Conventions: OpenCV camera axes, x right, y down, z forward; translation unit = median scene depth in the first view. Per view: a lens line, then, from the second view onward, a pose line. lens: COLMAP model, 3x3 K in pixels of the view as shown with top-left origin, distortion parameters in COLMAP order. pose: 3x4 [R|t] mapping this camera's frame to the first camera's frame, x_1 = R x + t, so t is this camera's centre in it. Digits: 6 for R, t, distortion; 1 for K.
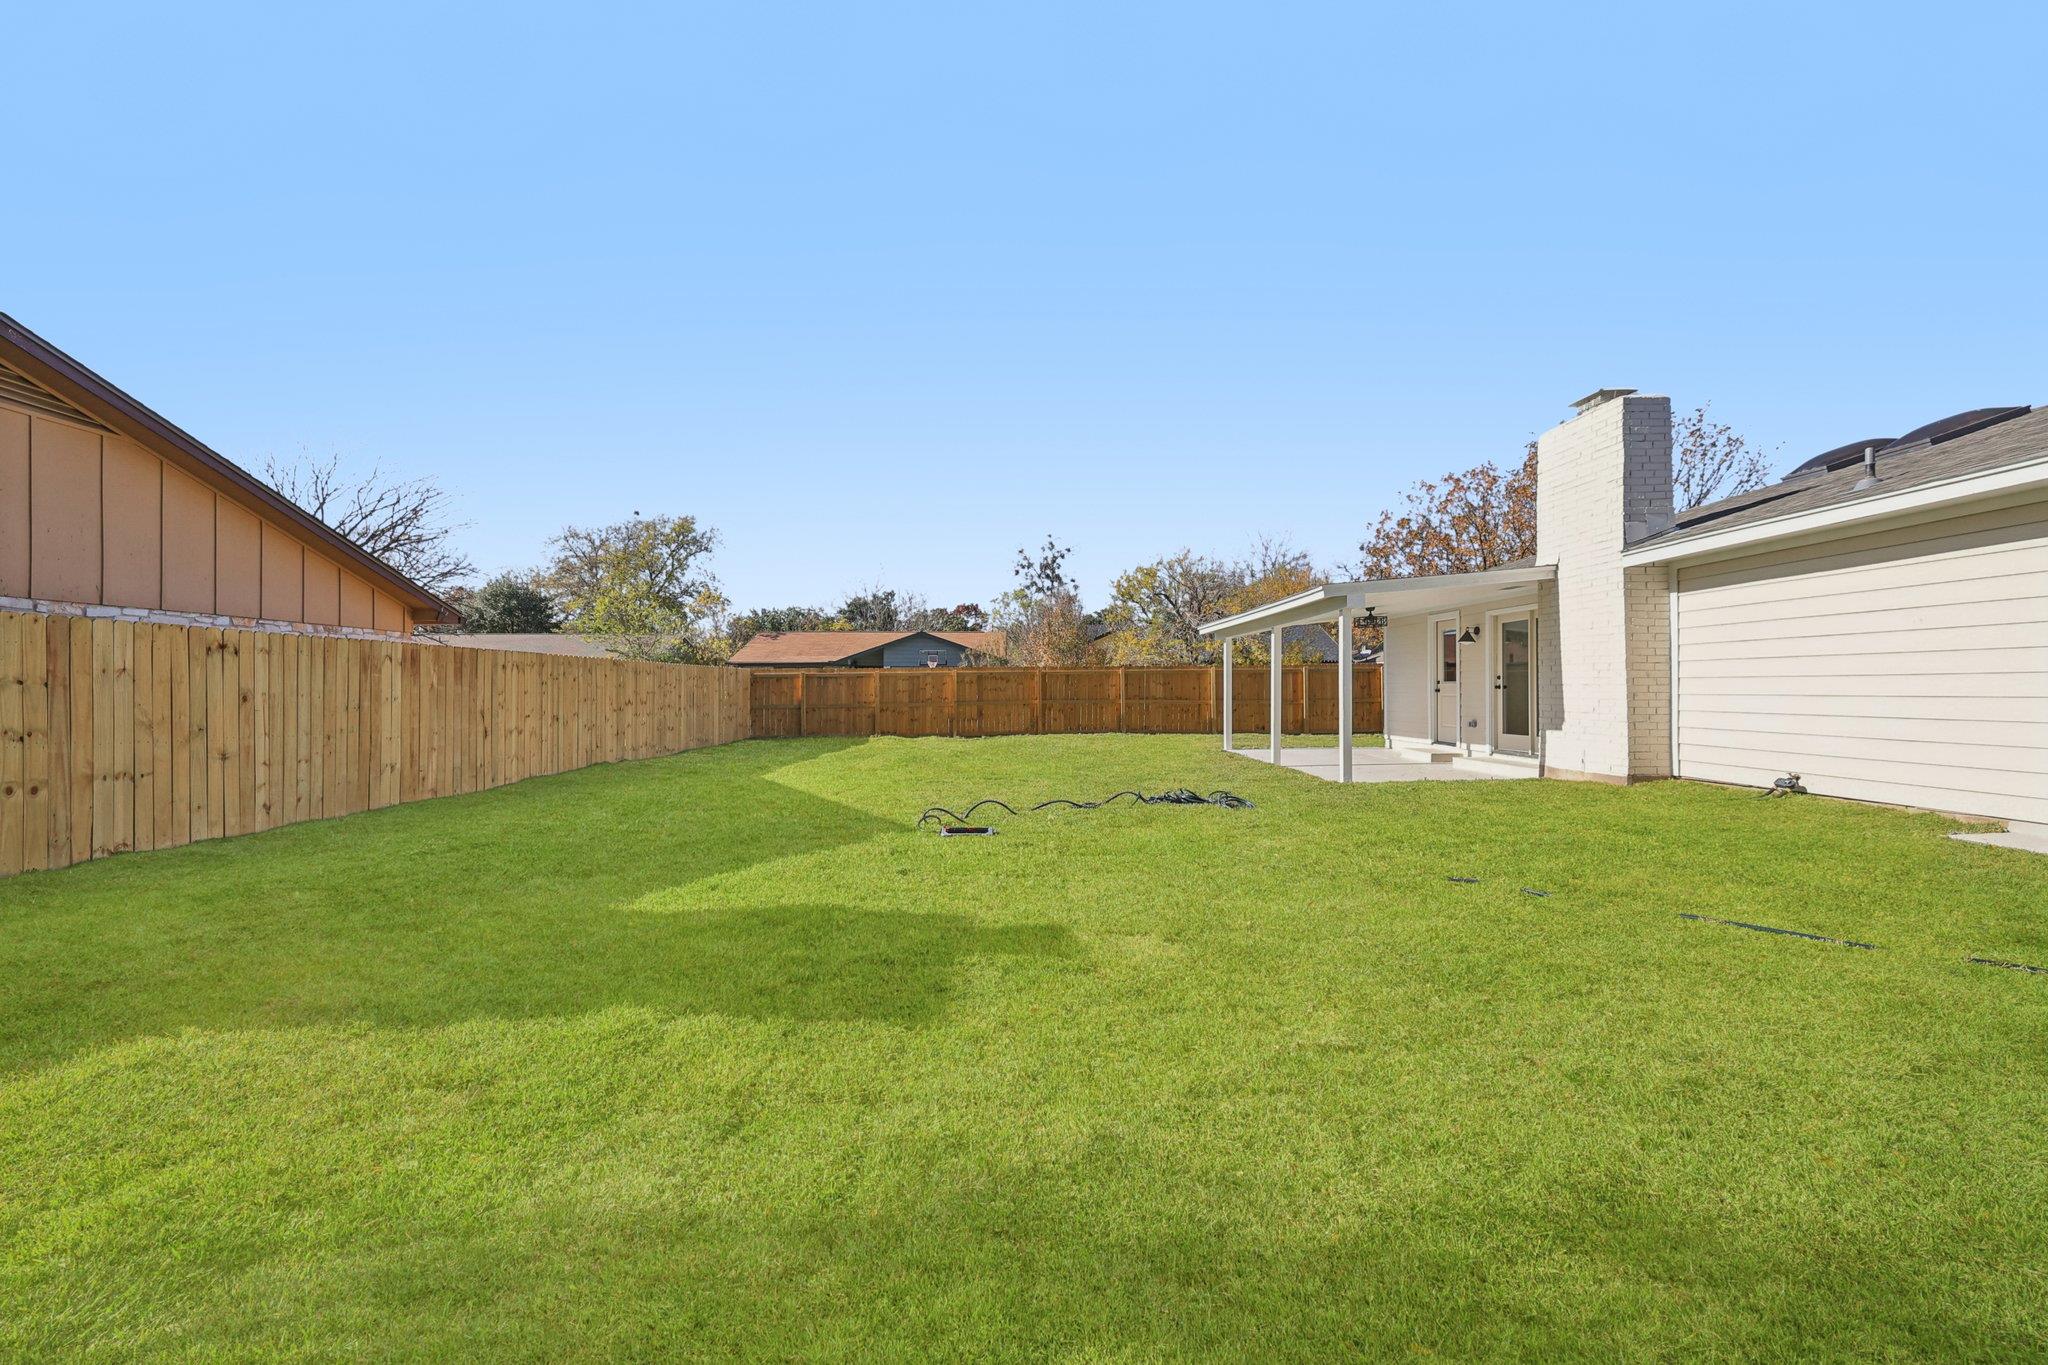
lens RADIAL K [[860.6, 0, 1043.9], [0, 860.6, 680.4], [0, 0, 1]] dist [0.013954, 0.000998]
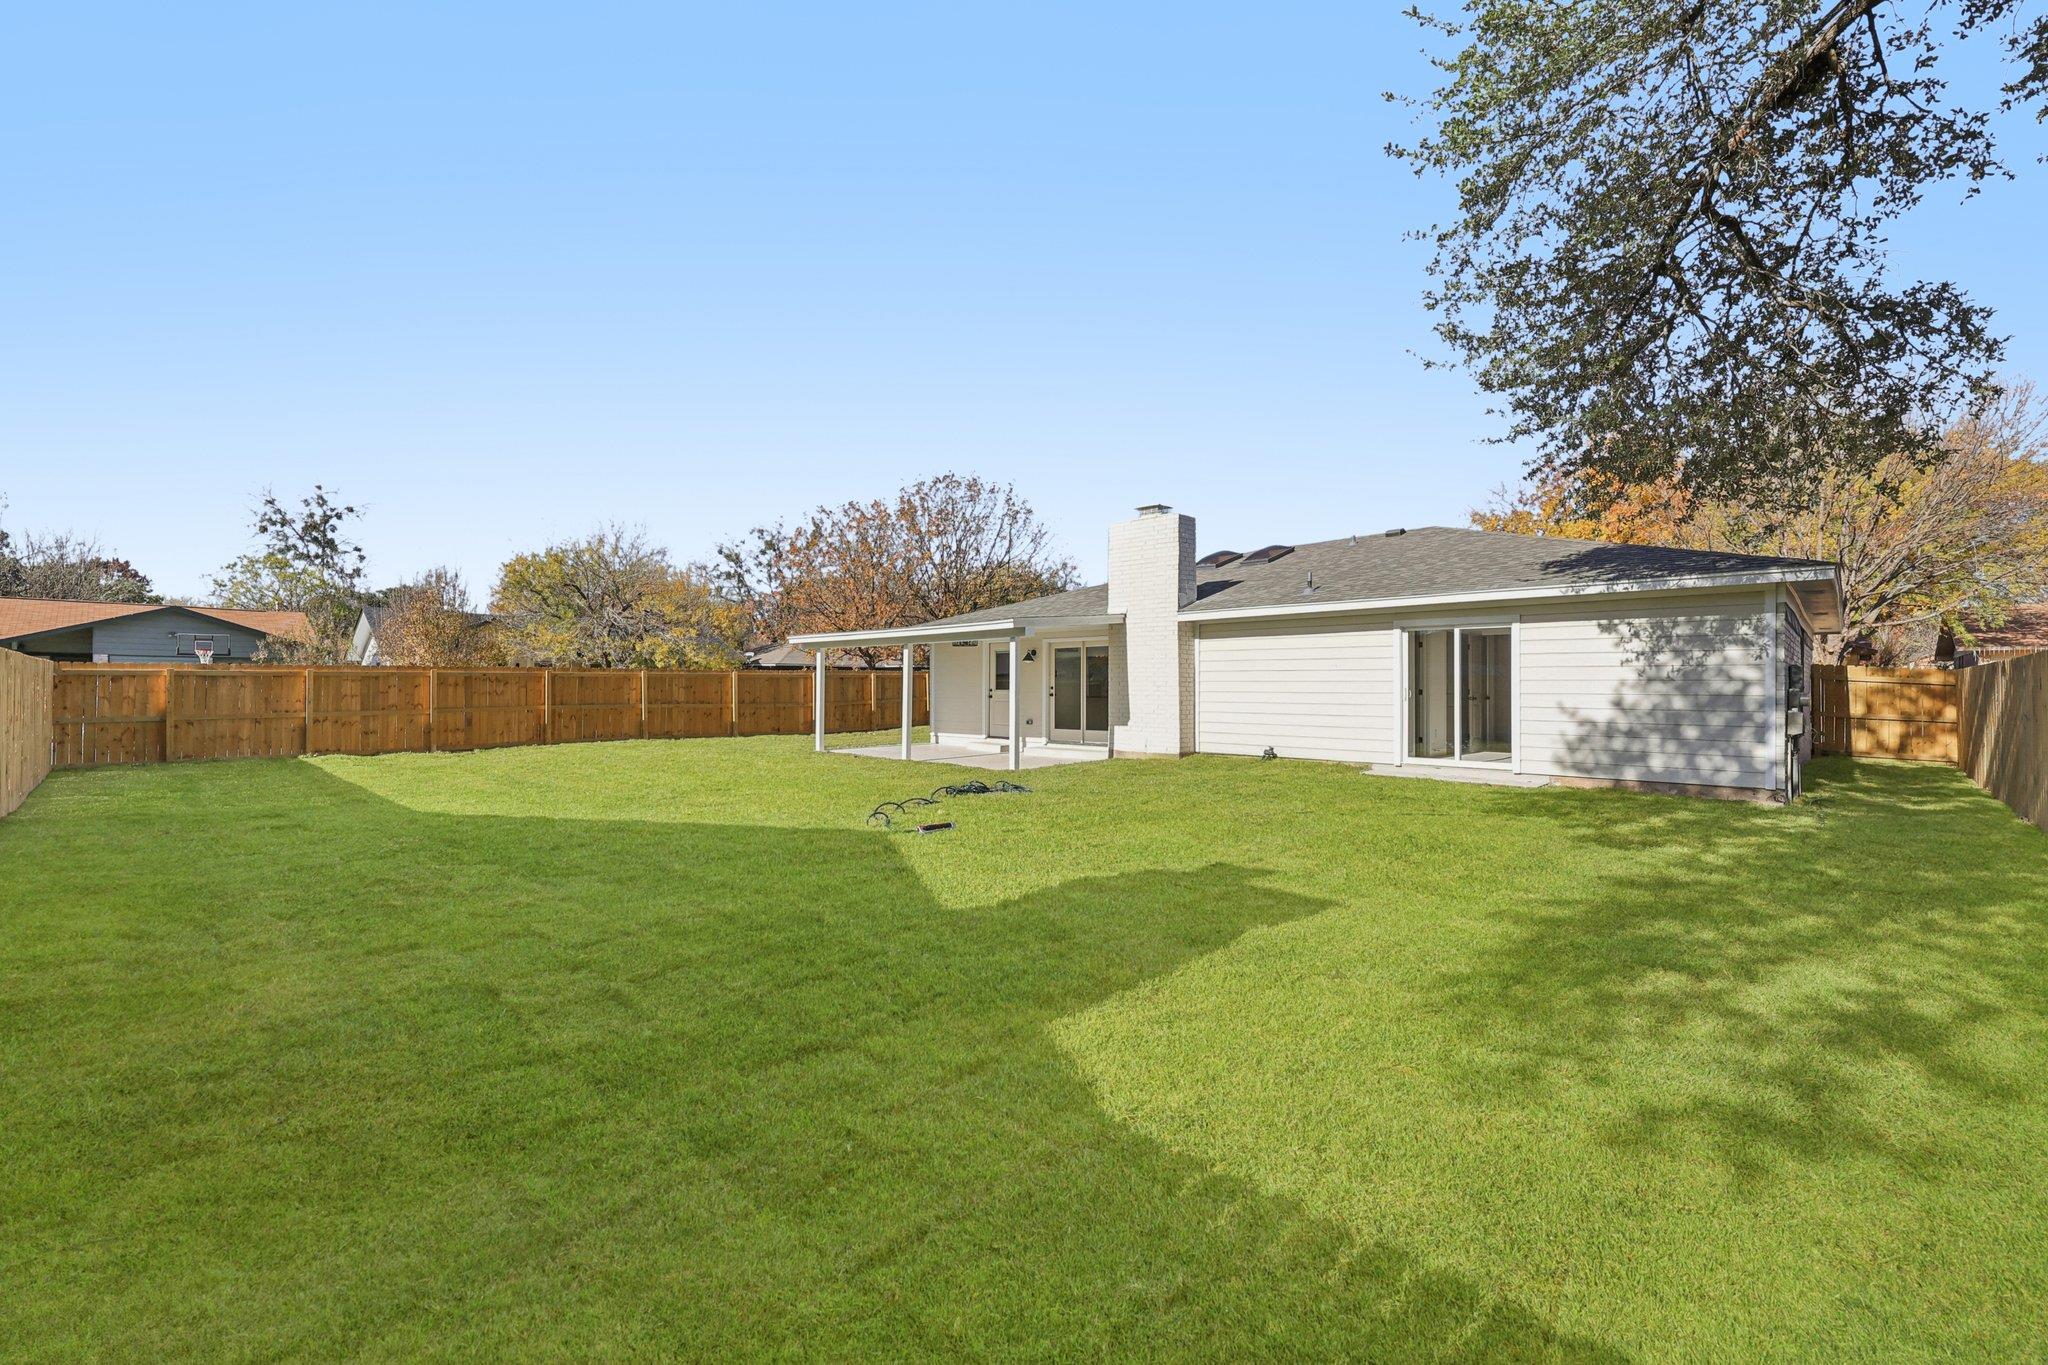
lens RADIAL K [[860.6, 0, 1024.3], [0, 860.6, 663.1], [0, 0, 1]] dist [0.013954, 0.000998]
pose [[0.719770, 0.024651, 0.693775, -0.437355], [-0.012445, 0.999667, -0.022609, -0.010825], [-0.694101, 0.007639, 0.719837, 0.046169]]
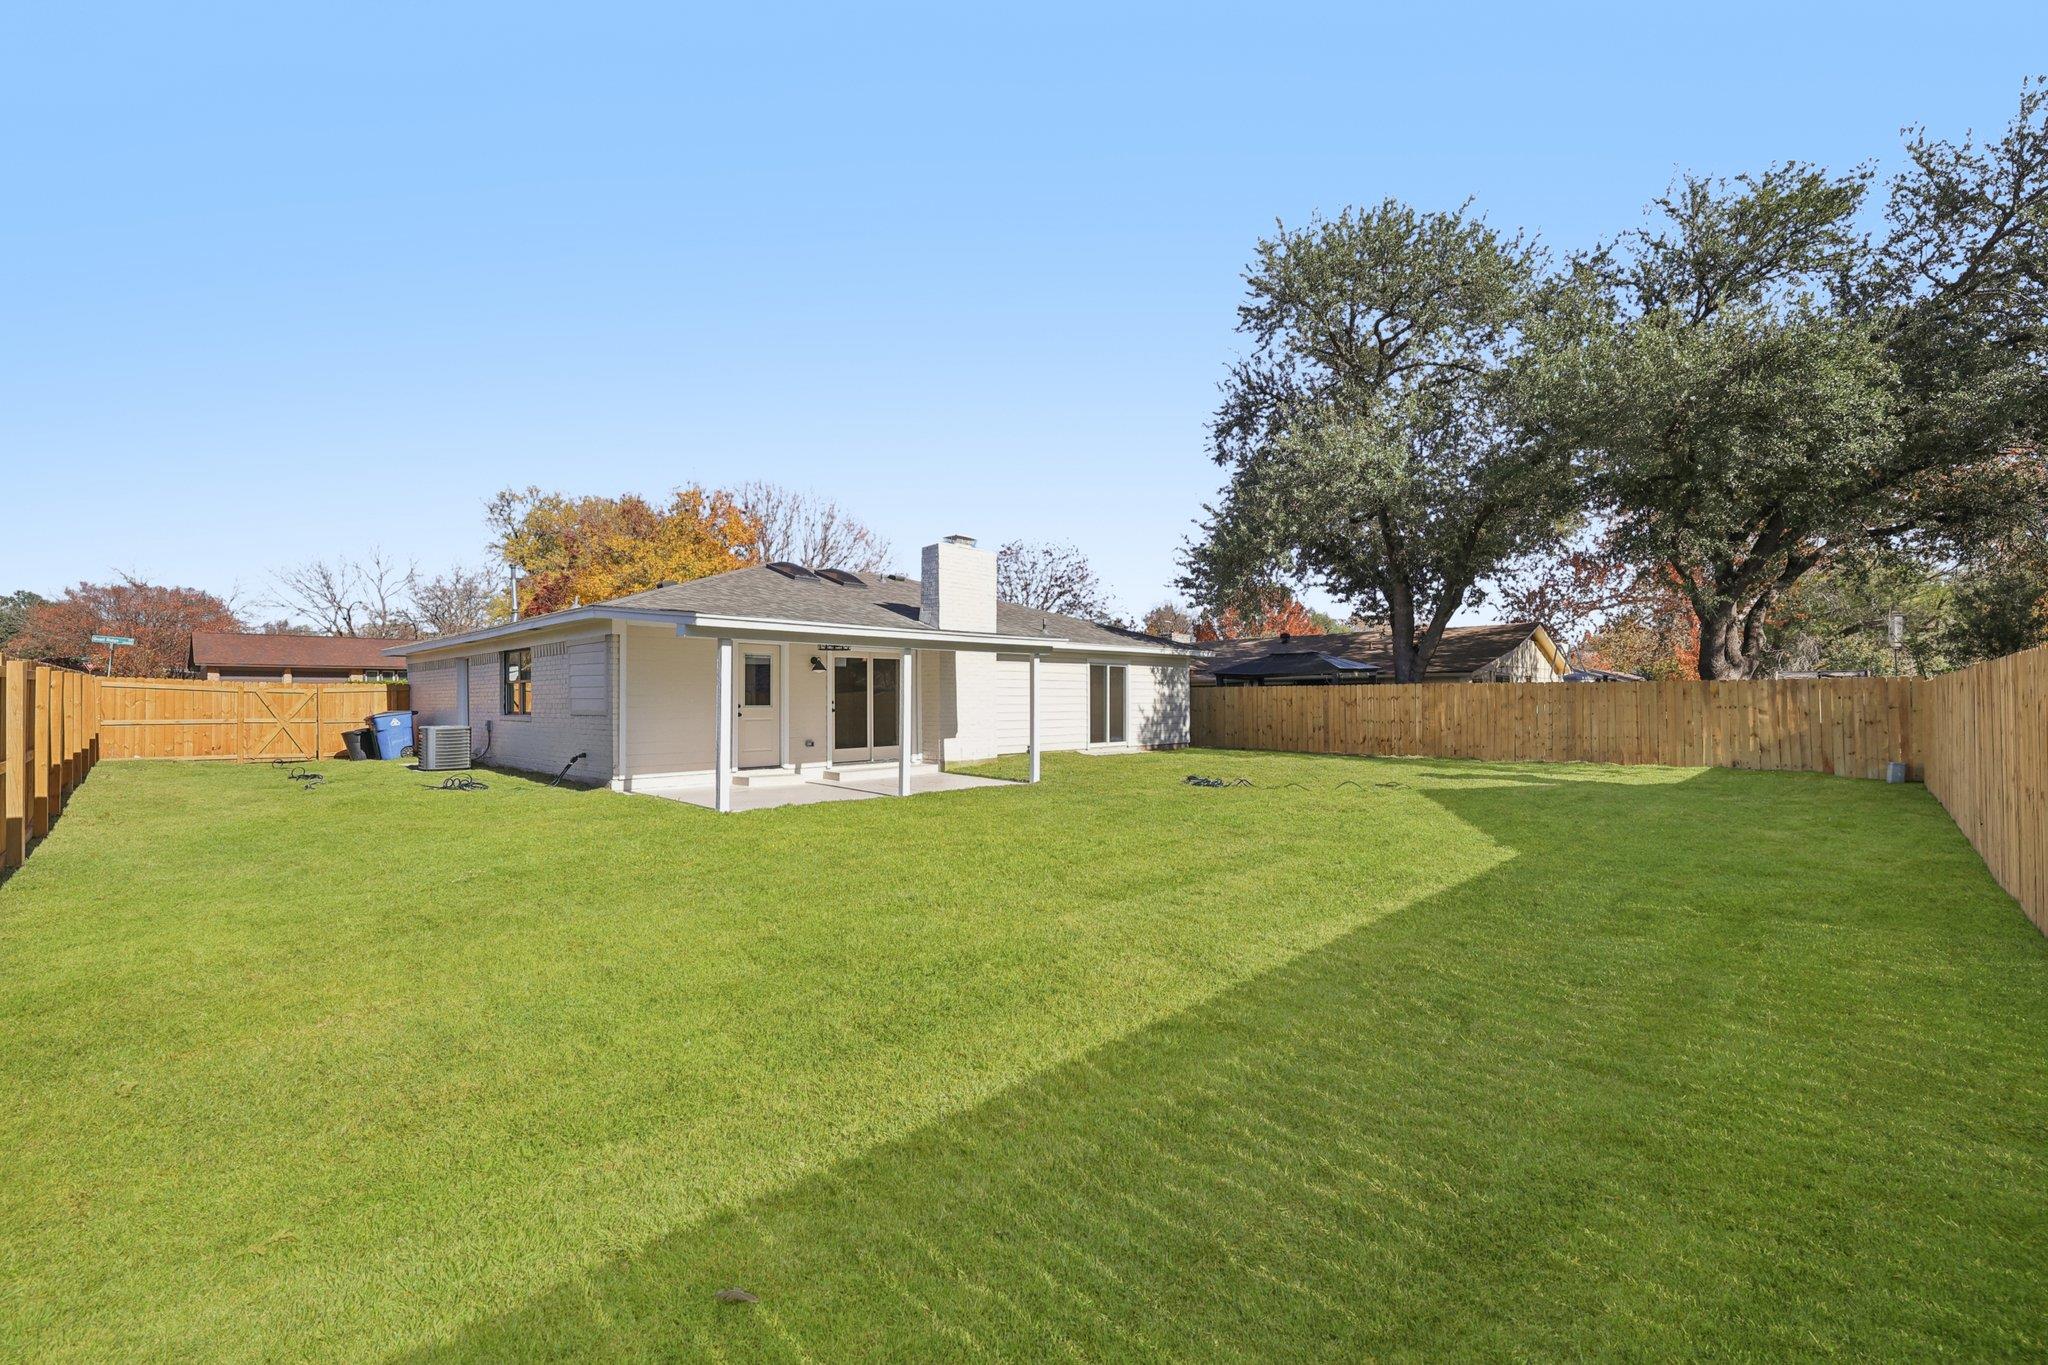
lens RADIAL K [[875.8, 0, 1023.7], [0, 875.8, 690.5], [0, 0, 1]] dist [0.001248, 0.000016]
pose [[-0.689057, 0.013781, 0.724576, -0.510424], [-0.003301, 0.999749, -0.022154, 0.006139], [-0.724700, -0.017657, -0.688839, 1.583019]]
